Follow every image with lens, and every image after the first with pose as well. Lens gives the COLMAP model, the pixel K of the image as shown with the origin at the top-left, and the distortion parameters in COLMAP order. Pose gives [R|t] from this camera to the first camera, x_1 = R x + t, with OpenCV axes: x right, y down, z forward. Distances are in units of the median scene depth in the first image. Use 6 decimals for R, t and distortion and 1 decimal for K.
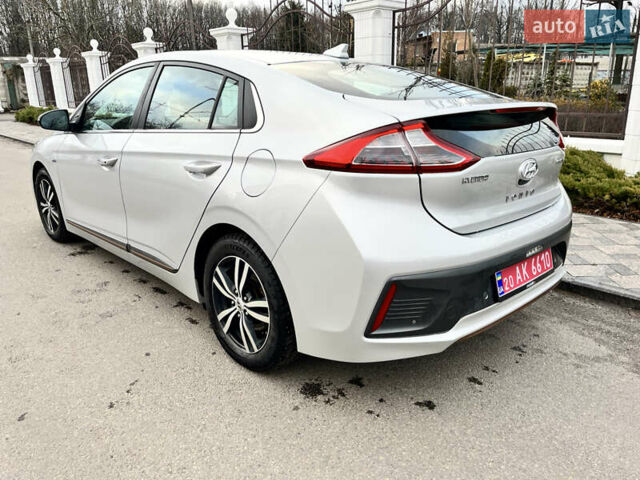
lens RADIAL K [[519.1, 0, 321.3], [0, 519.1, 218.6], [0, 0, 1]] dist [-0.012329, -0.011209]
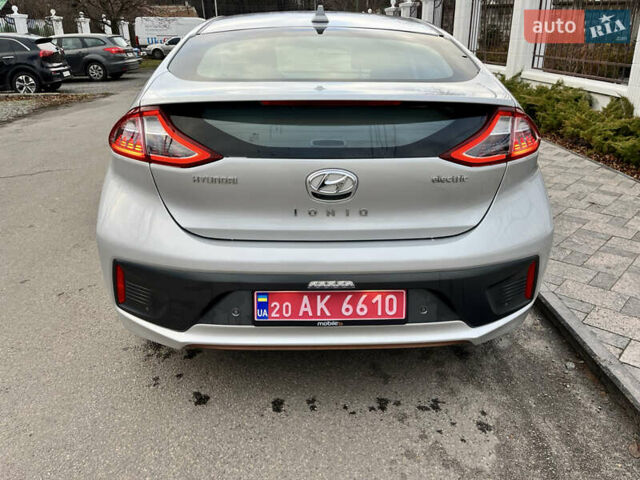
lens RADIAL K [[511.6, 0, 320.0], [0, 511.6, 240.0], [0, 0, 1]] dist [0.029417, -0.007818]
pose [[0.746612, 0.244596, -0.618663, 0.835910], [-0.168419, 0.969157, 0.179917, -0.137902], [0.643588, -0.030134, 0.764778, 0.373134]]
